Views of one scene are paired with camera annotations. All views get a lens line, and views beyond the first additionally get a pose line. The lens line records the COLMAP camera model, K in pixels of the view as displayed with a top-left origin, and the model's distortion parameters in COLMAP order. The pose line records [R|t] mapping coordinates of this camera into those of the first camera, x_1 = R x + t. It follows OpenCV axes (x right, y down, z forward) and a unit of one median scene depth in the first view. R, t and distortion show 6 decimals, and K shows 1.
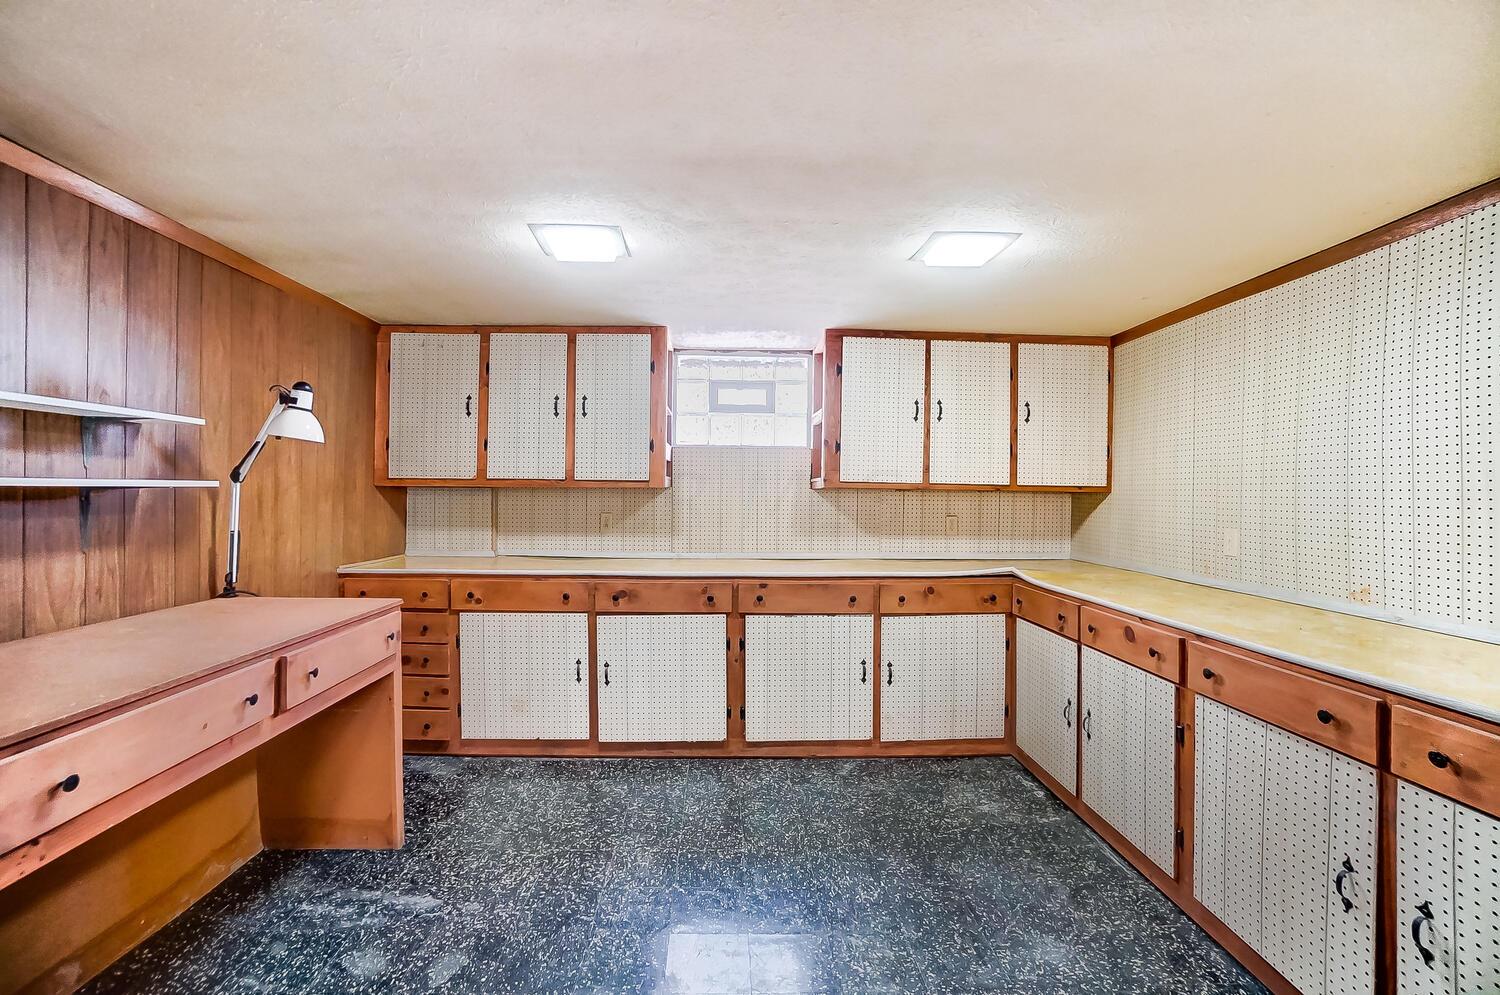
lens RADIAL K [[684.6, 0, 746.4], [0, 684.6, 492.2], [0, 0, 1]] dist [-0.059594, 0.021352]
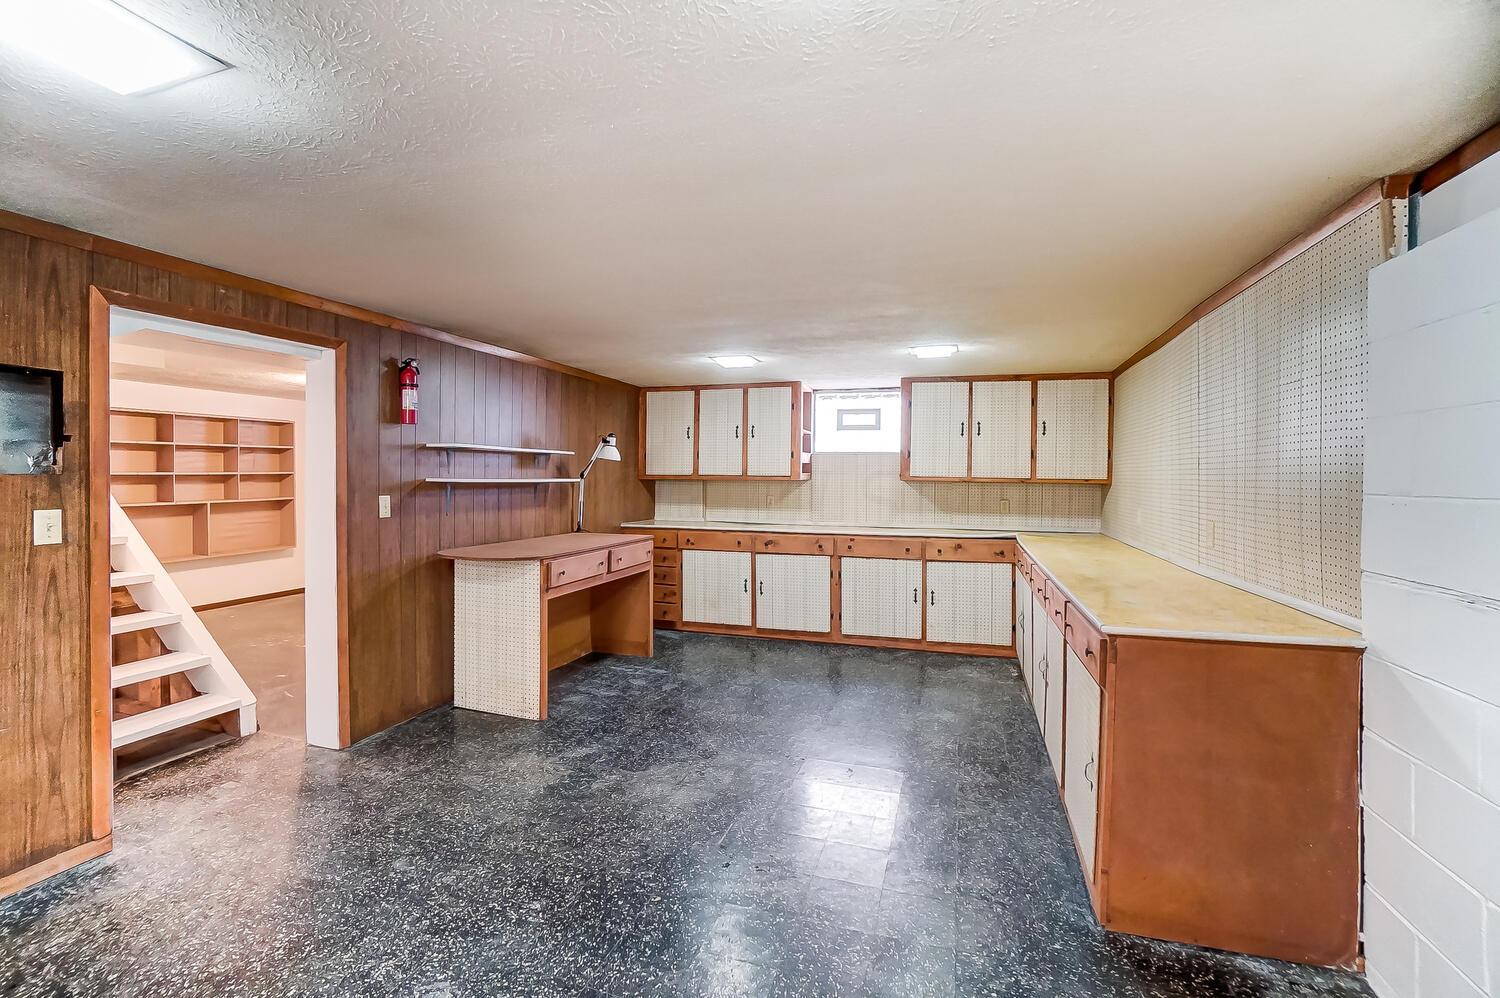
lens RADIAL K [[673.6, 0, 743.9], [0, 673.6, 482.4], [0, 0, 1]] dist [-0.009504, -0.000198]
pose [[0.945355, 0.001681, -0.326040, 0.308099], [-0.000154, 0.999989, 0.004708, -0.009810], [0.326044, -0.004401, 0.945344, -0.626889]]
